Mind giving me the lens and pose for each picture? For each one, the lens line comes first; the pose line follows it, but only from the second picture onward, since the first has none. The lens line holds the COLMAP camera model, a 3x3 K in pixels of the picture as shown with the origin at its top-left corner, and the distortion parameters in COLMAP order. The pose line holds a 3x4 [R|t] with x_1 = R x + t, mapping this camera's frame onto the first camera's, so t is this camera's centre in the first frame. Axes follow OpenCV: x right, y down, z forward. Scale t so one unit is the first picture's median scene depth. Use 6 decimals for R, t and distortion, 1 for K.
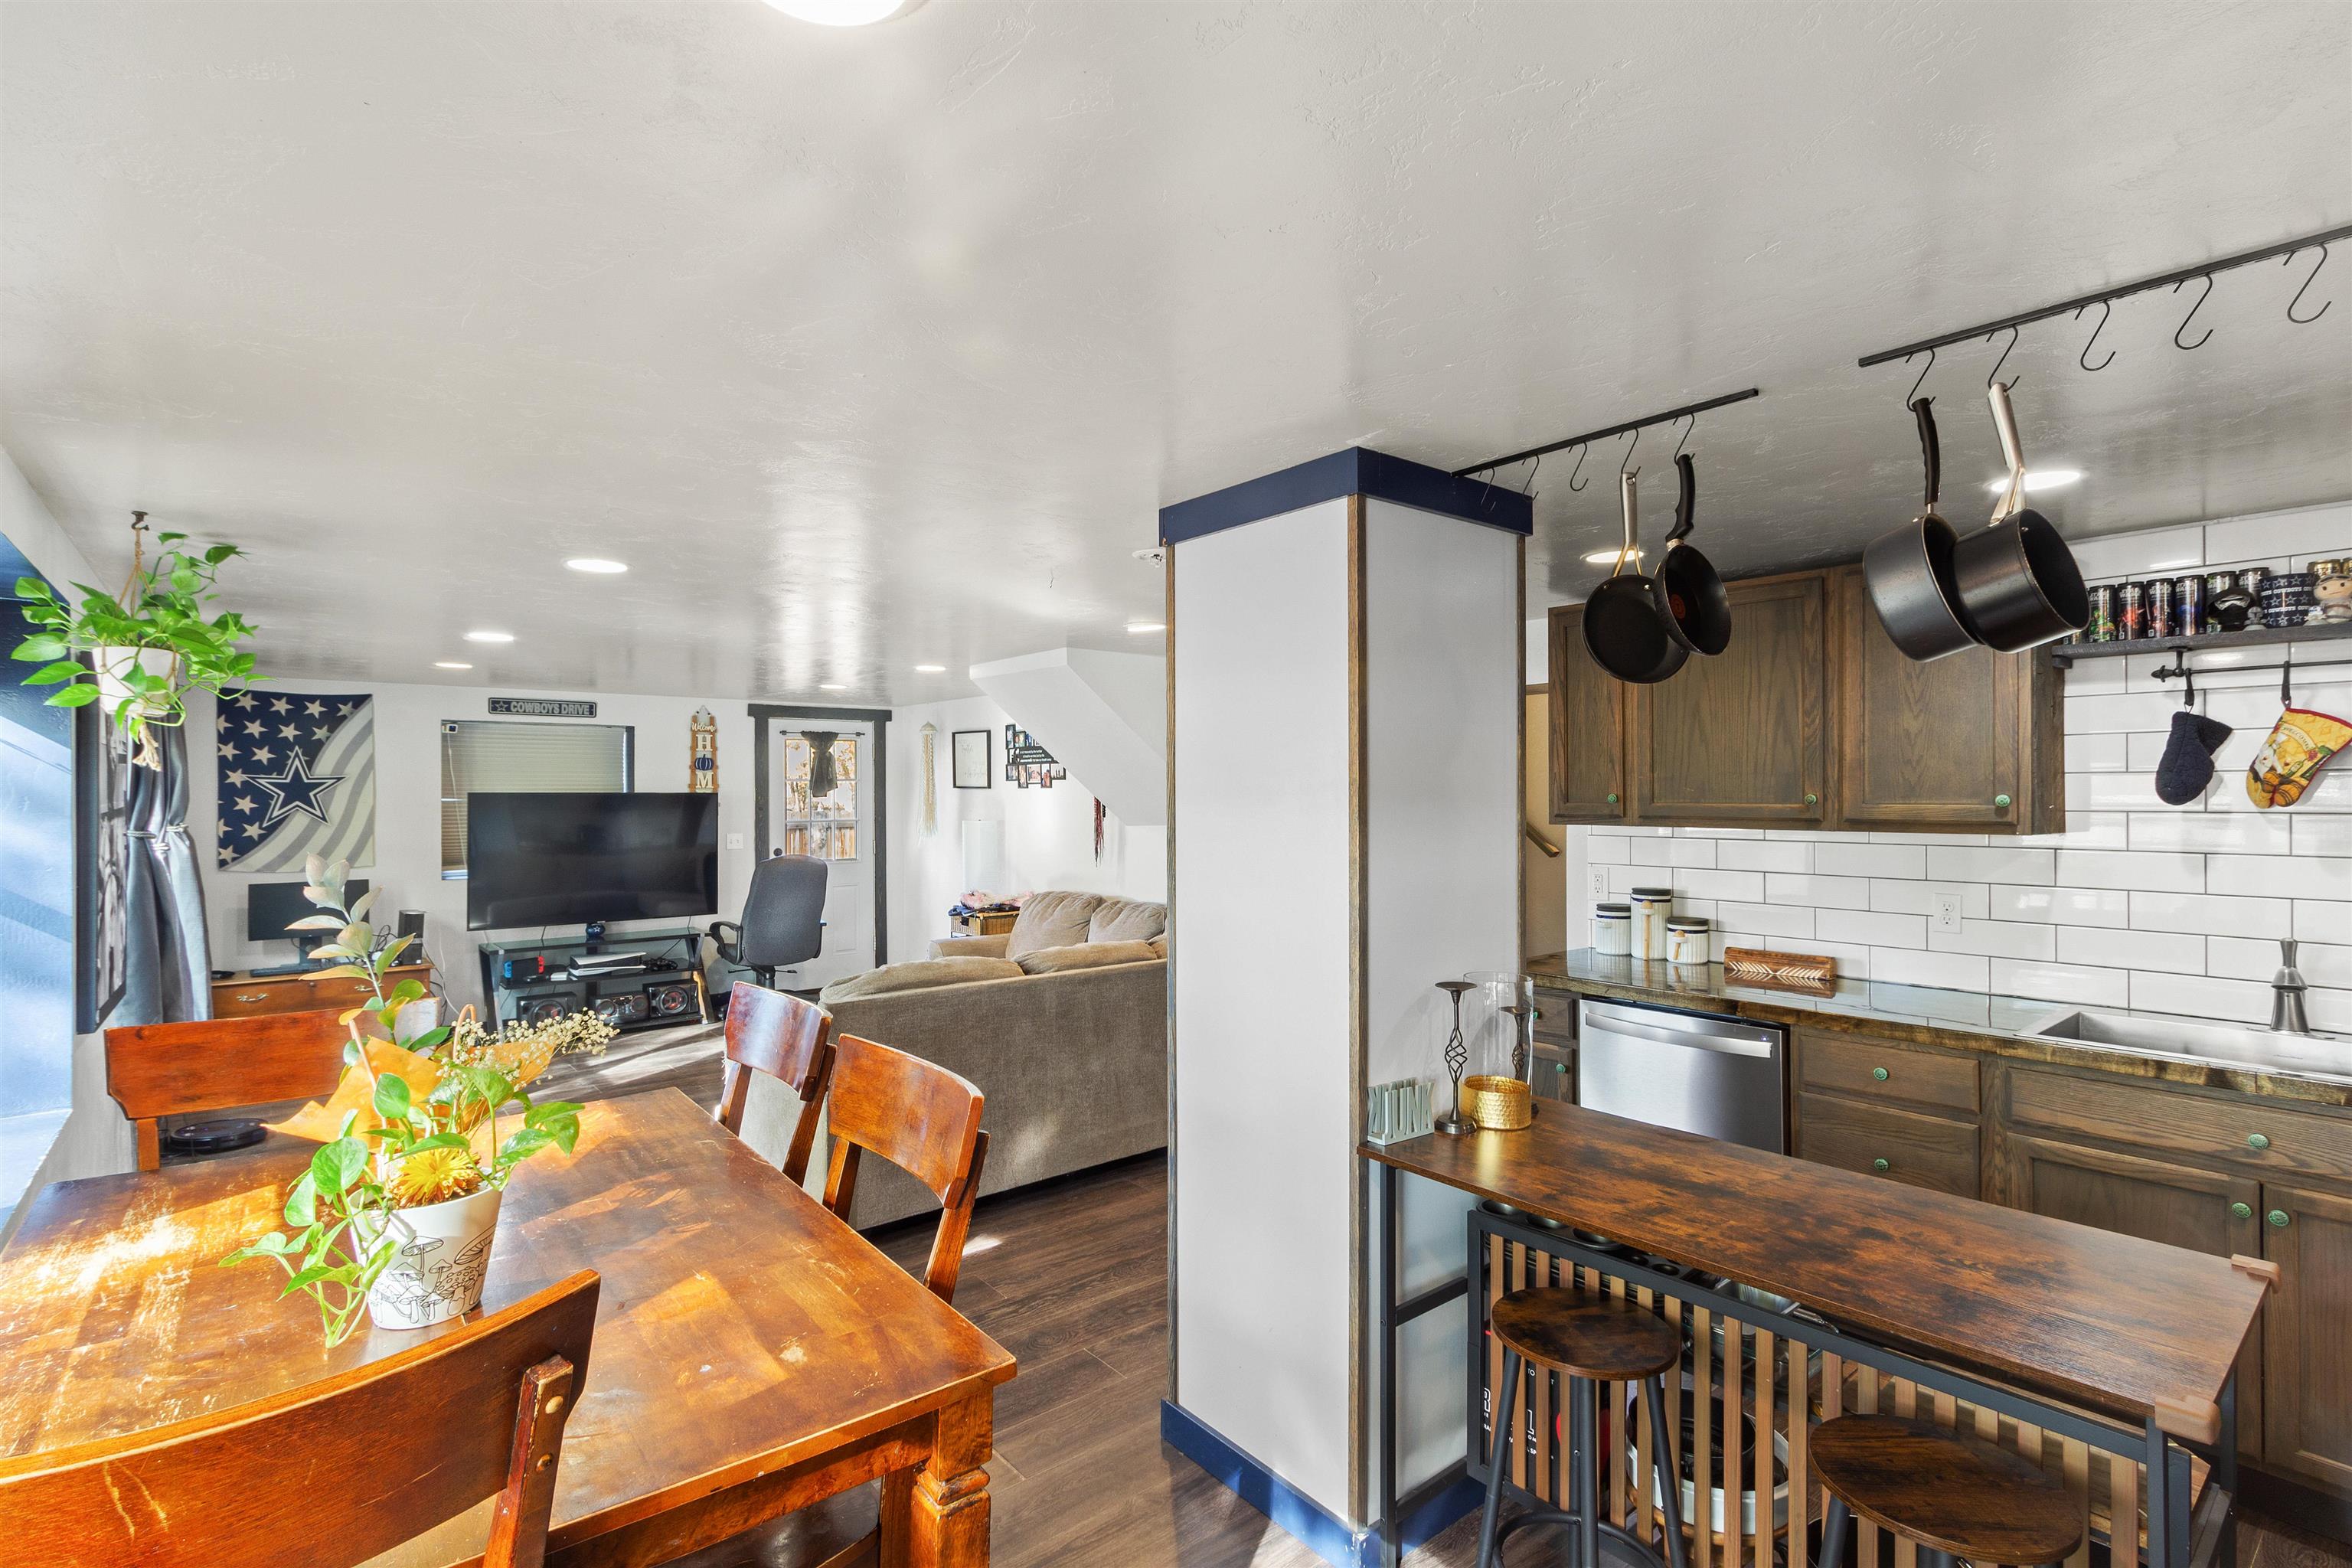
lens RADIAL K [[1084.2, 0, 1153.5], [0, 1084.2, 800.7], [0, 0, 1]] dist [-0.004555, -0.000425]
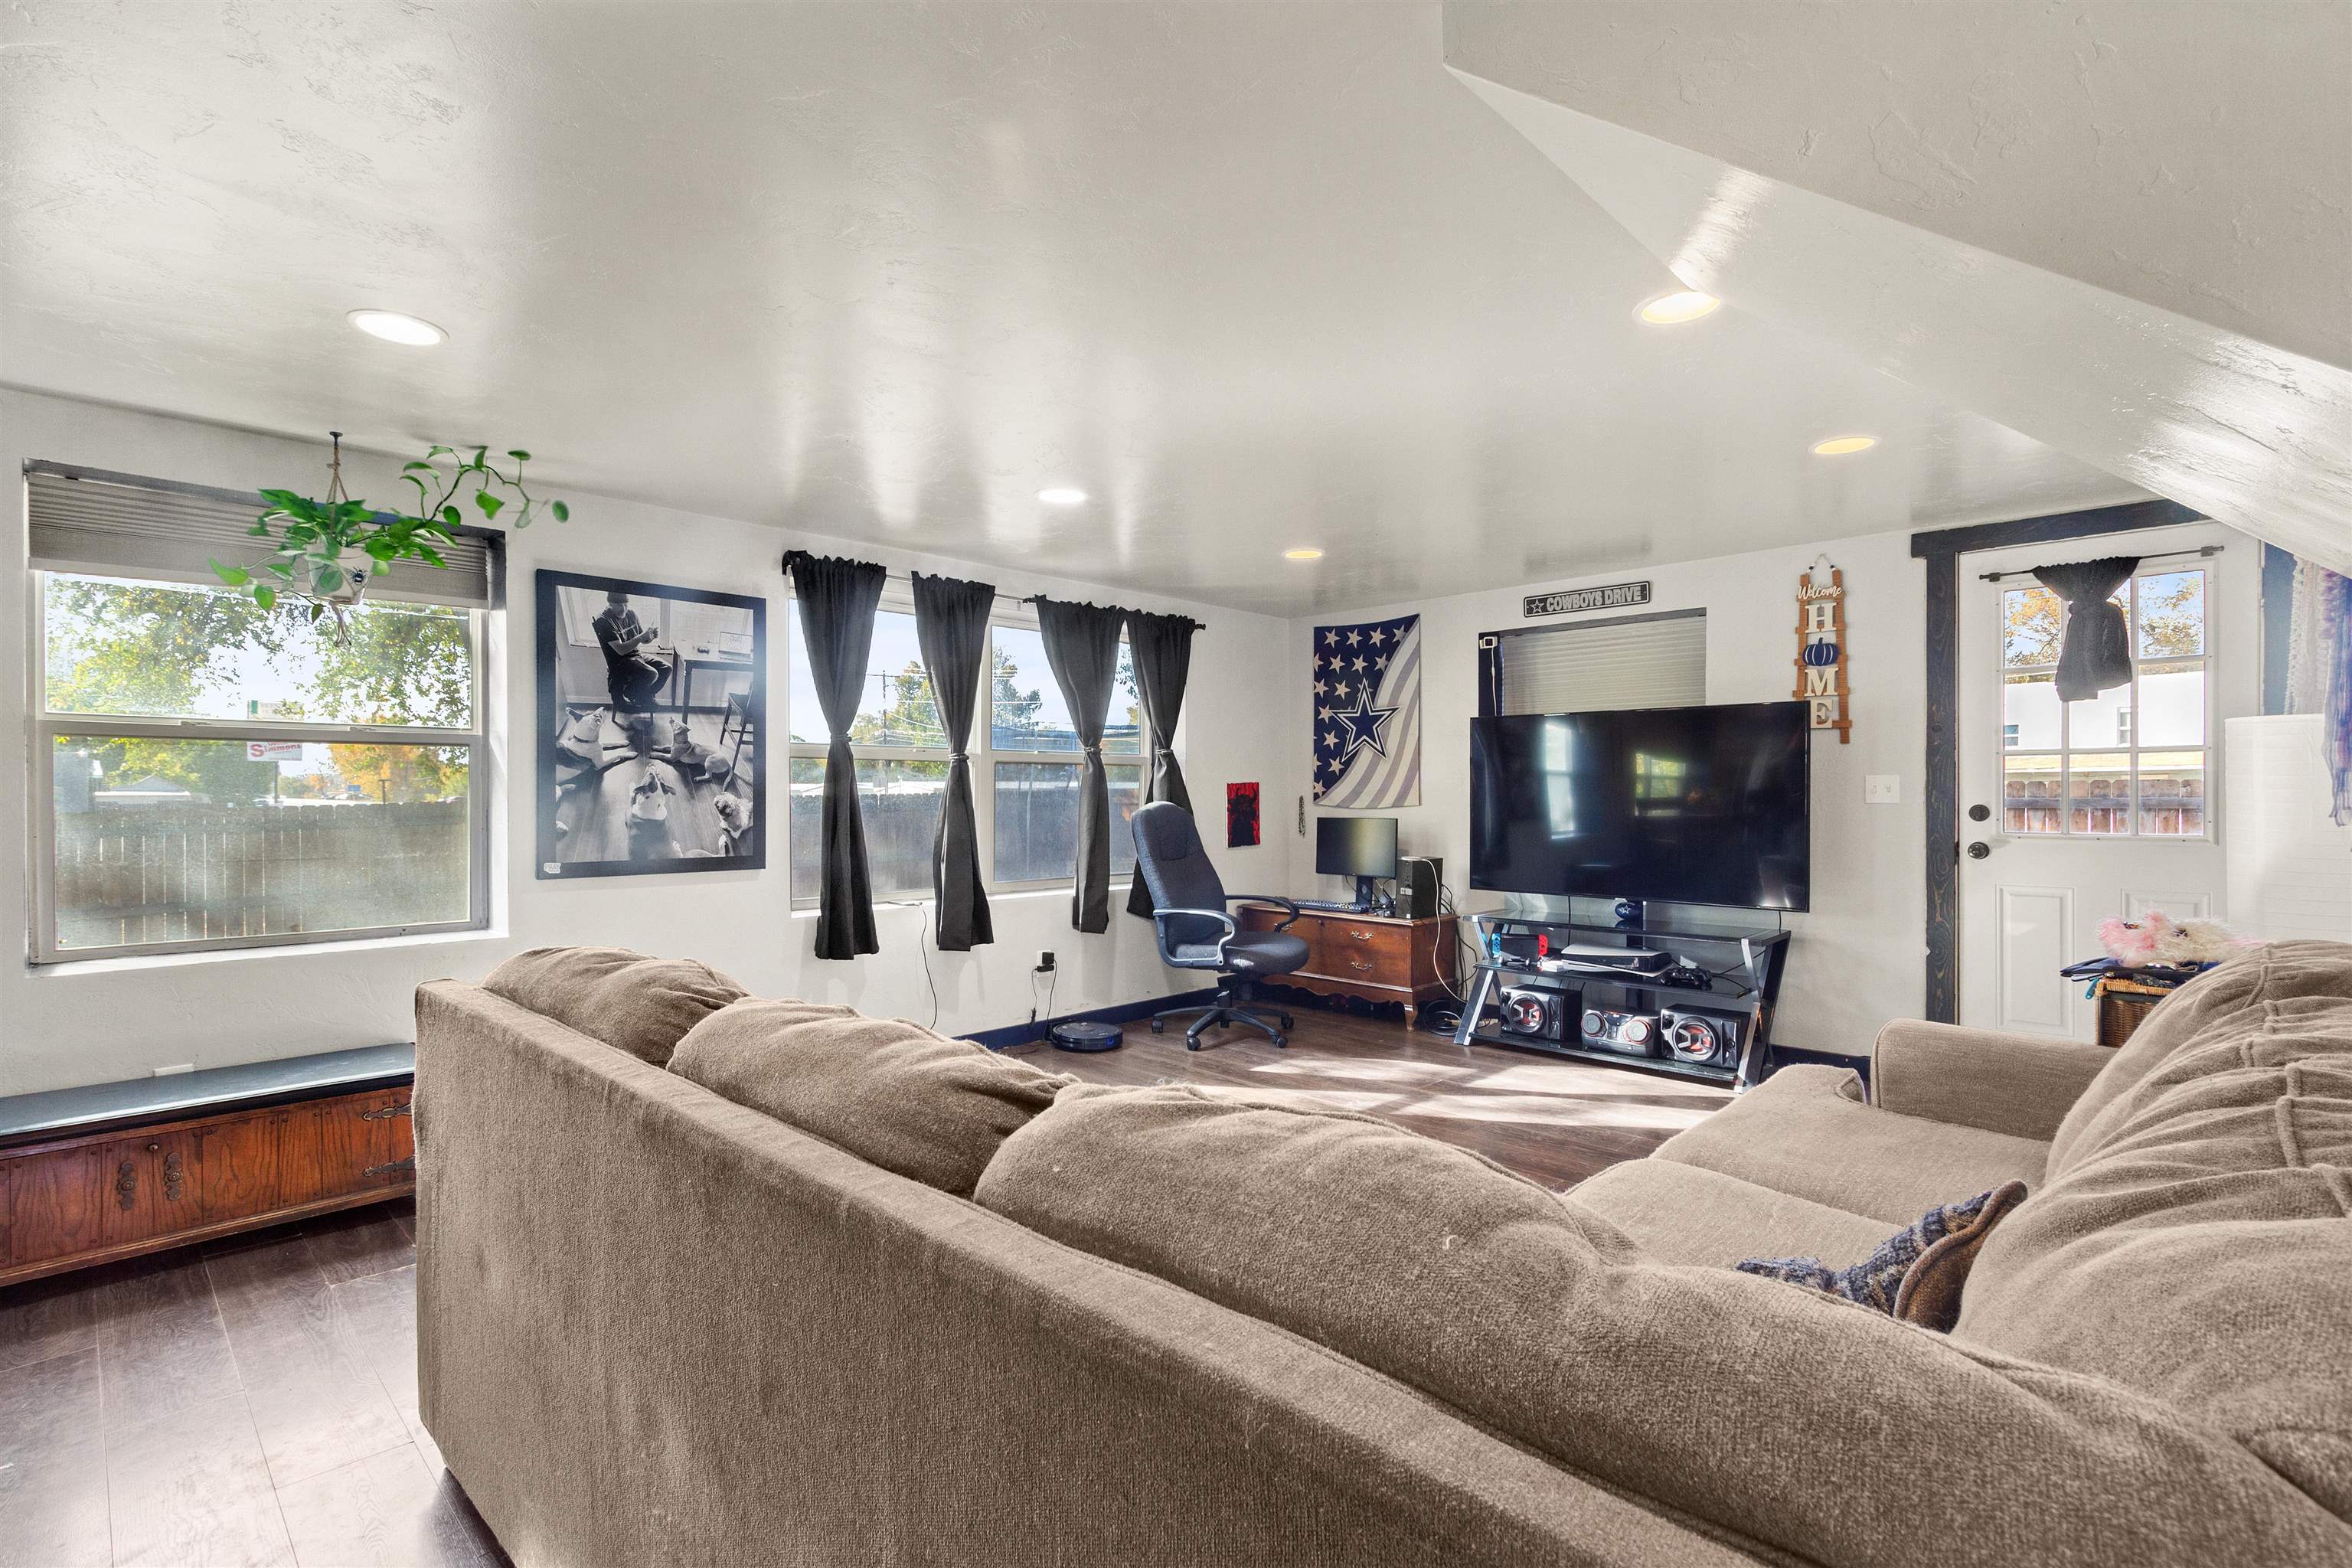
lens RADIAL K [[1125.3, 0, 1184.1], [0, 1125.3, 797.3], [0, 0, 1]] dist [0.018747, 0.000337]
pose [[0.103779, 0.007324, -0.994573, 0.173130], [-0.006475, 0.999957, 0.006688, 0.045414], [0.994579, 0.005746, 0.103822, 0.664201]]
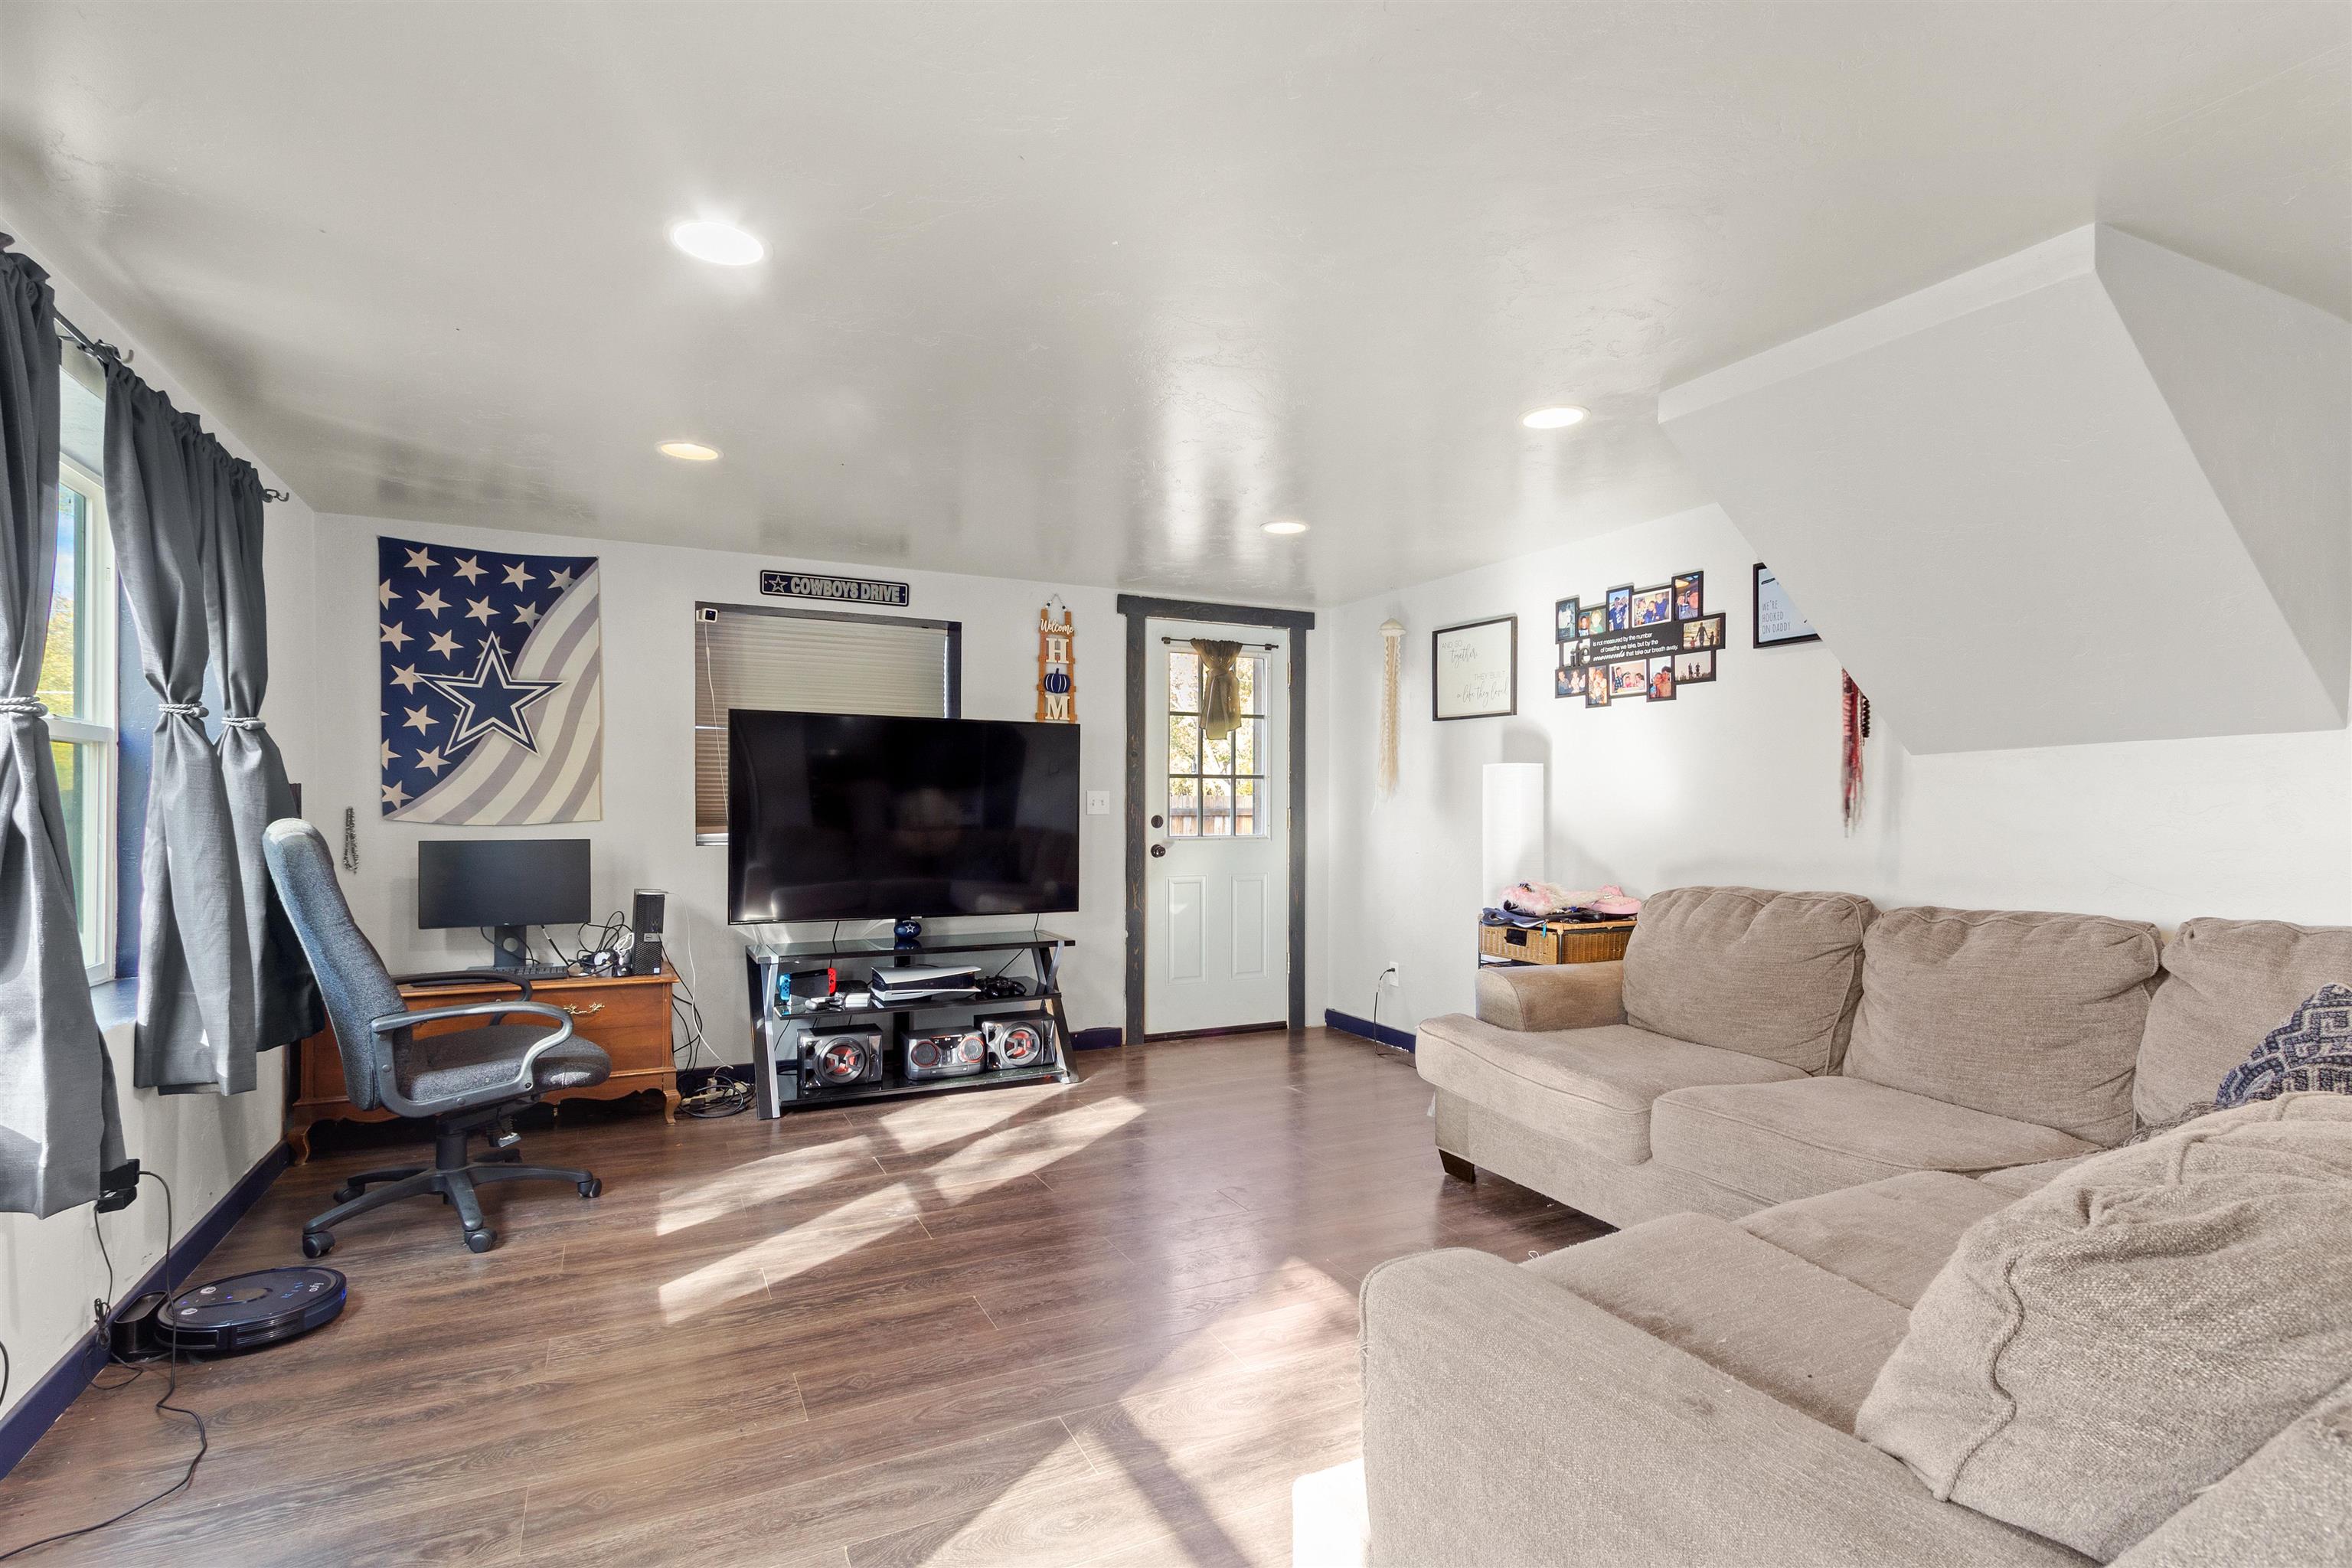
lens RADIAL K [[1125.3, 0, 1136.9], [0, 1125.3, 826.2], [0, 0, 1]] dist [0.018747, 0.000337]
pose [[0.971387, 0.011974, -0.237199, -0.227450], [-0.009381, 0.999883, 0.012057, 0.048969], [0.237315, -0.009487, 0.971386, 0.386267]]
